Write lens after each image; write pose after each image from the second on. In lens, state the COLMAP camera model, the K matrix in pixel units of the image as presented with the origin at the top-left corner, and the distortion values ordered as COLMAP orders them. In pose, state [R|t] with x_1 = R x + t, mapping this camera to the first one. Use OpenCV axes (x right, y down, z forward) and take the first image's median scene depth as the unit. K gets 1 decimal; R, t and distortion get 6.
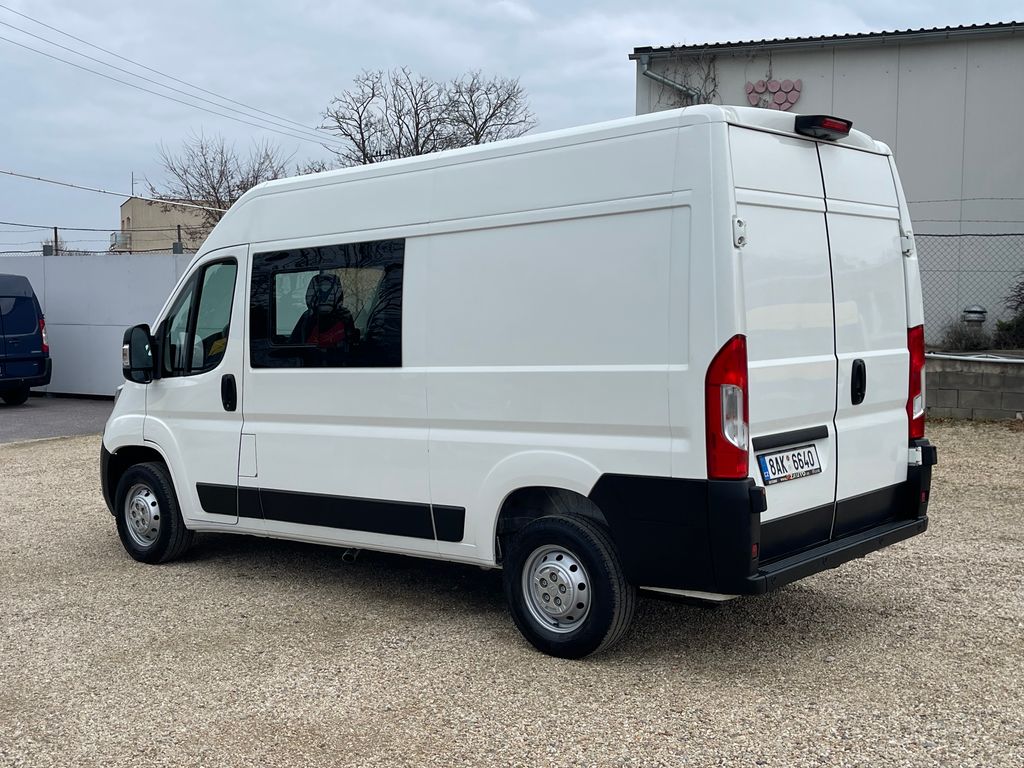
lens RADIAL K [[1185.8, 0, 504.2], [0, 1185.8, 393.5], [0, 0, 1]] dist [0.055614, 0.000000]
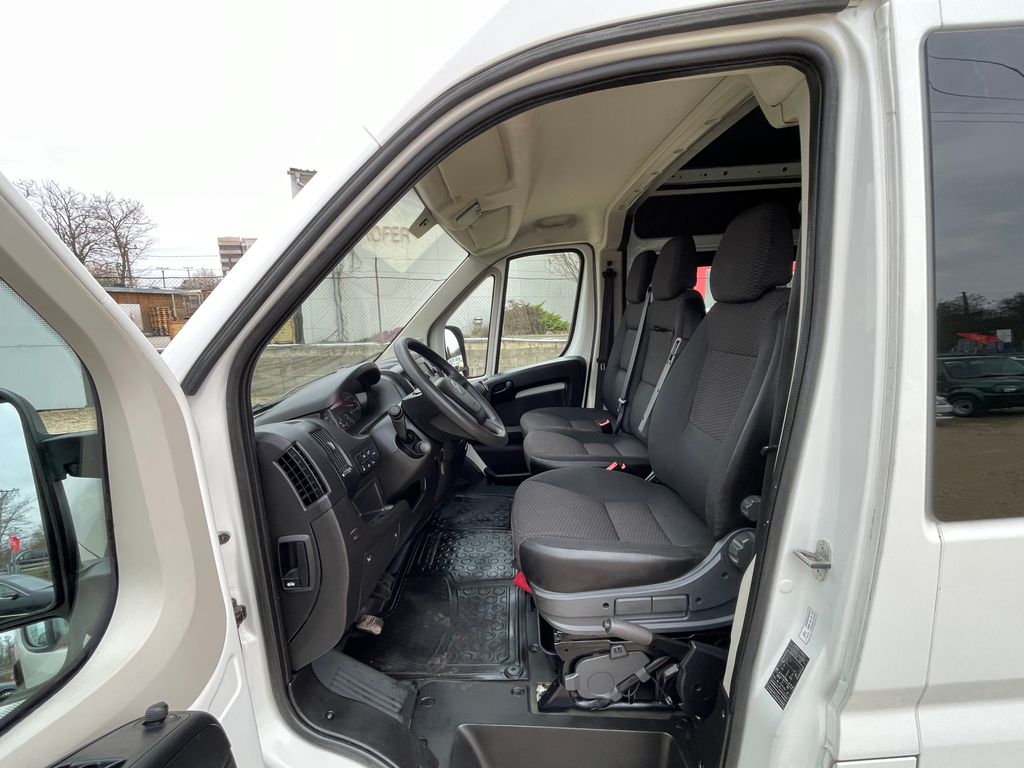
lens RADIAL K [[442.4, 0, 504.3], [0, 442.4, 387.7], [0, 0, 1]] dist [-0.007375, 0.002063]
pose [[0.751378, -0.121092, 0.648667, -0.107194], [0.071573, 0.992174, 0.102311, -0.020846], [-0.655979, -0.030447, 0.754164, 0.316823]]
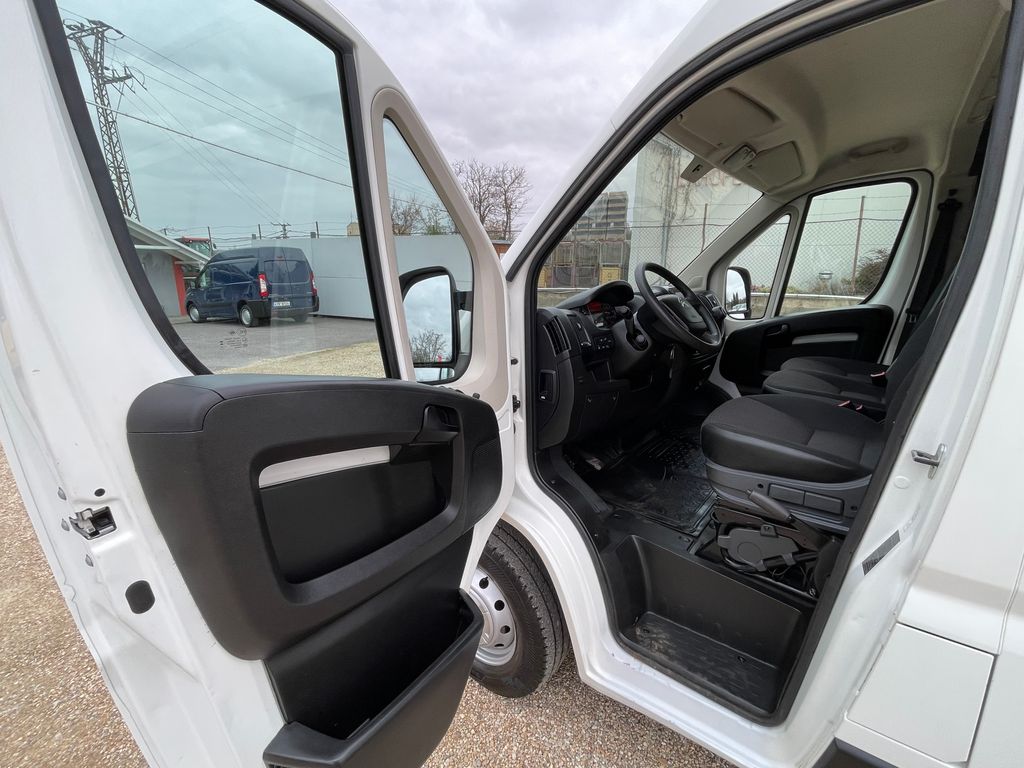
lens RADIAL K [[442.4, 0, 514.4], [0, 442.4, 385.6], [0, 0, 1]] dist [-0.007375, 0.002063]
pose [[0.999193, -0.004050, 0.039963, -0.105495], [-0.003102, 0.984155, 0.177283, -0.015325], [-0.040048, -0.177264, 0.983348, 0.292456]]
